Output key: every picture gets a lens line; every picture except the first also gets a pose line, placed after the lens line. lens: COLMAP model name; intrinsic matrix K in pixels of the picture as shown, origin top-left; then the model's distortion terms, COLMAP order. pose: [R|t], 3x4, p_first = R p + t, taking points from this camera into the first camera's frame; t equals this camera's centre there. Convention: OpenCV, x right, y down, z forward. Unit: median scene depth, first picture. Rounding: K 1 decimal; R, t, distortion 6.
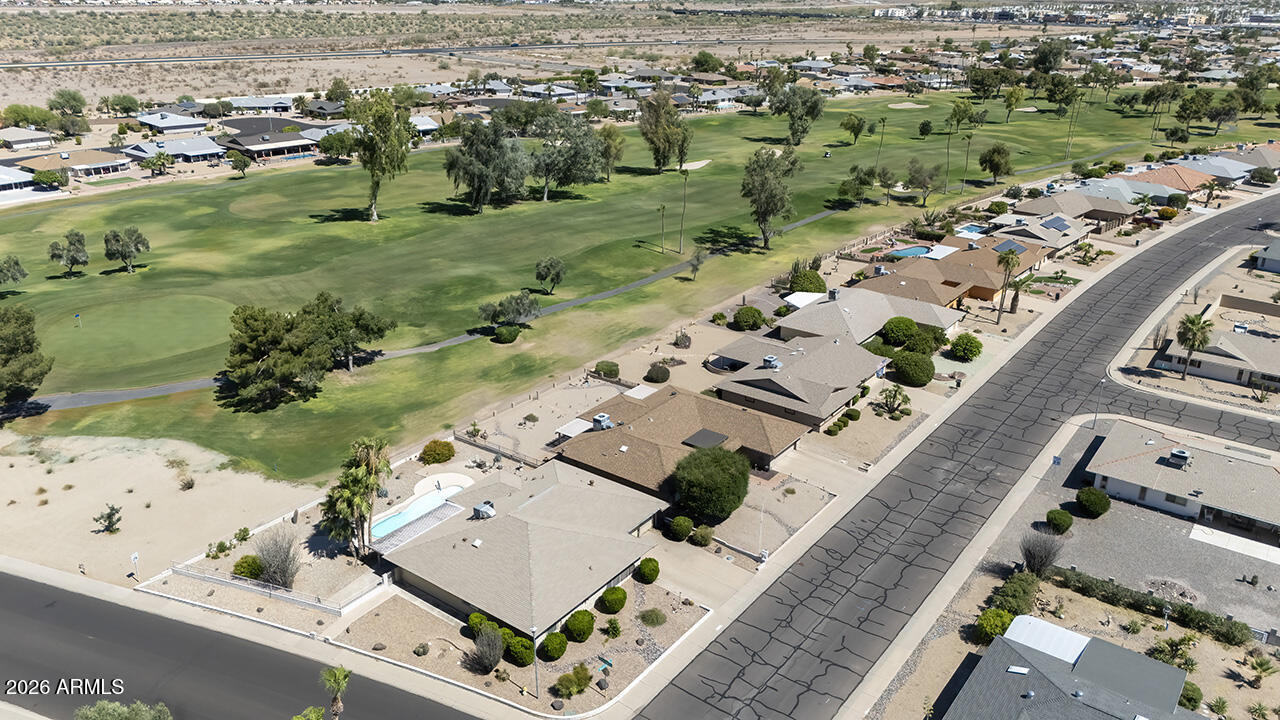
lens RADIAL K [[935.0, 0, 628.6], [0, 935.0, 354.1], [0, 0, 1]] dist [0.070242, -0.054721]
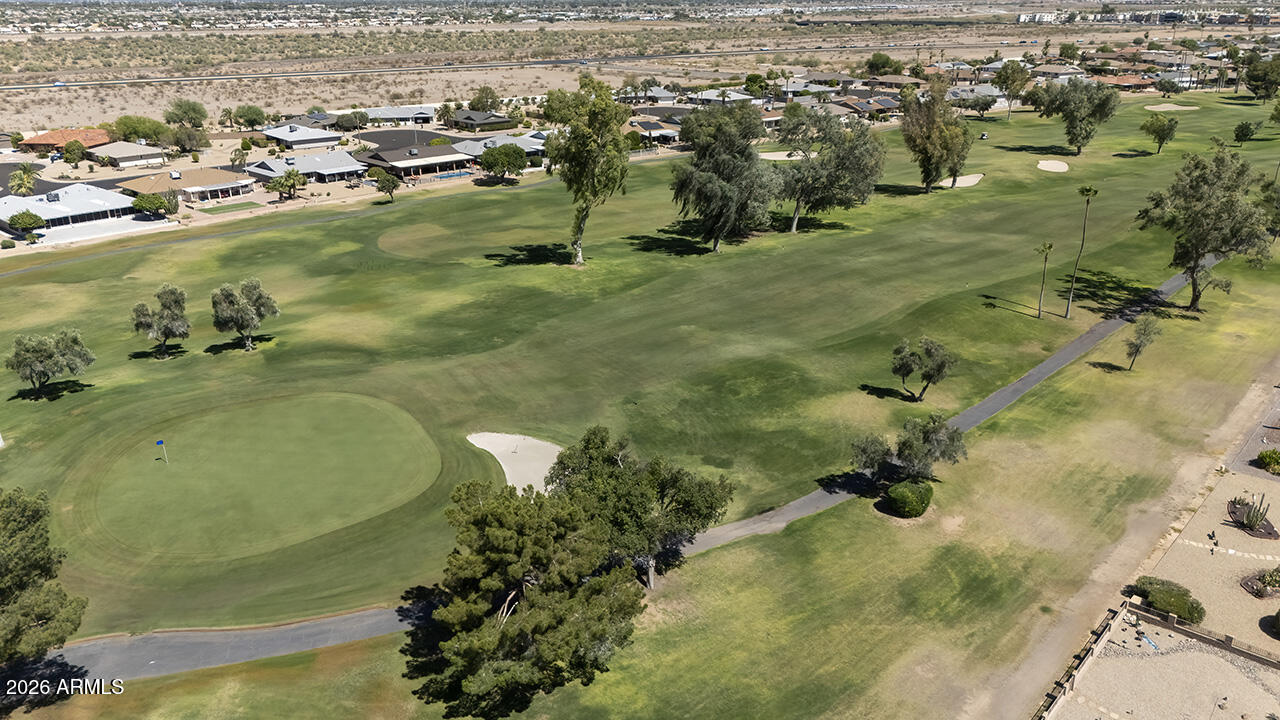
lens RADIAL K [[935.0, 0, 641.6], [0, 935.0, 364.2], [0, 0, 1]] dist [0.070242, -0.054721]
pose [[0.995645, 0.014463, -0.092093, -0.153851], [-0.015221, 0.999856, -0.007526, -0.060095], [0.091971, 0.008895, 0.995722, 0.296392]]
